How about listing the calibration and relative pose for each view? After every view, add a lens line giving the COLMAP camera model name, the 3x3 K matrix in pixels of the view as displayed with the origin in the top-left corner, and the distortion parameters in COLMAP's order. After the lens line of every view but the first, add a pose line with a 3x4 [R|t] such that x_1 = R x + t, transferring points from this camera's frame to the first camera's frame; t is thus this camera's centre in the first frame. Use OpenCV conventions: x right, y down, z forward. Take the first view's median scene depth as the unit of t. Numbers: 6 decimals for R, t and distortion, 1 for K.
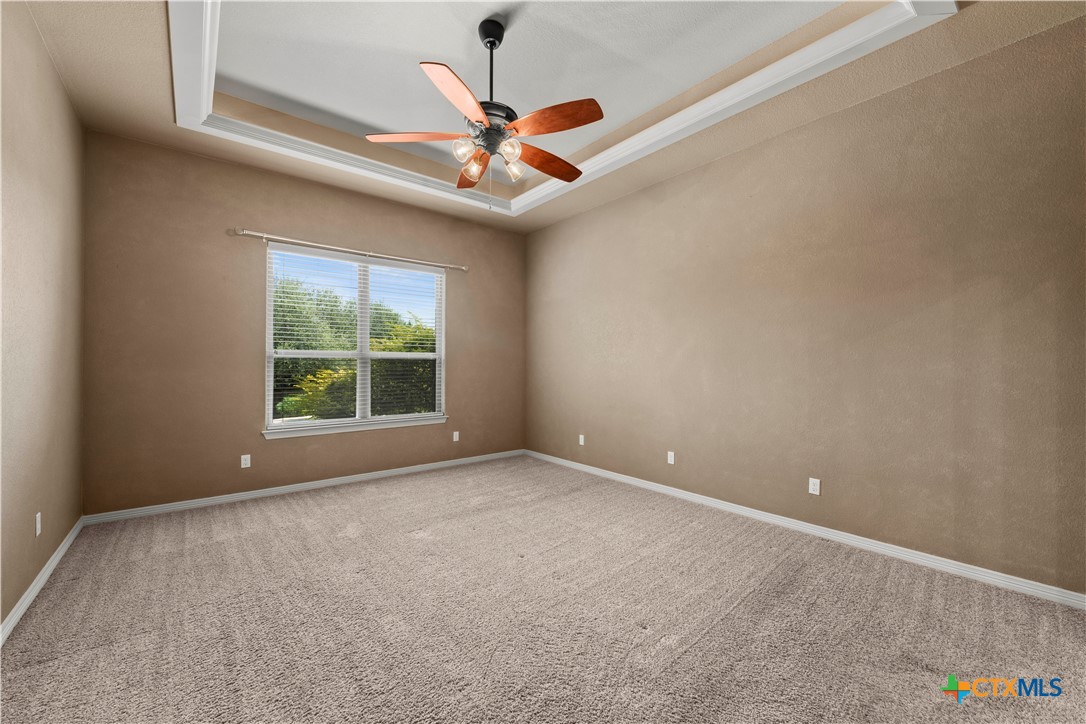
lens RADIAL K [[428.4, 0, 548.9], [0, 428.4, 369.2], [0, 0, 1]] dist [-0.000003, -0.000068]
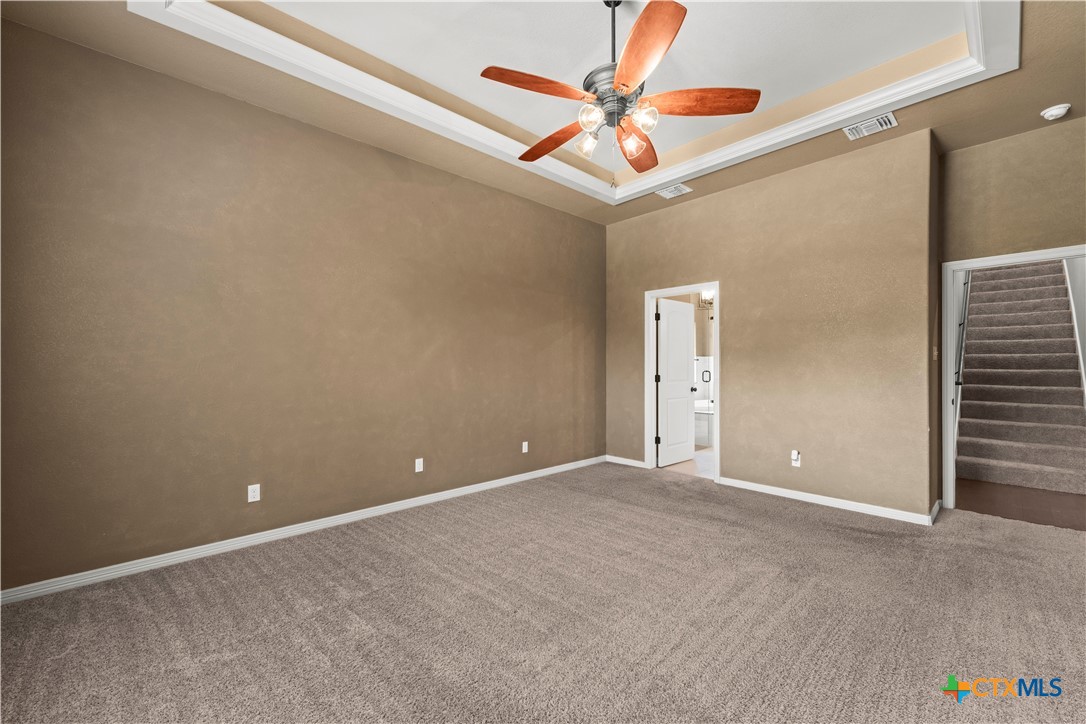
lens RADIAL K [[428.4, 0, 548.9], [0, 428.4, 369.2], [0, 0, 1]] dist [-0.000003, -0.000068]
pose [[-0.044702, -0.015192, 0.998885, -0.745546], [0.010056, 0.999827, 0.015657, -0.014371], [-0.998950, 0.010745, -0.044542, 0.872794]]
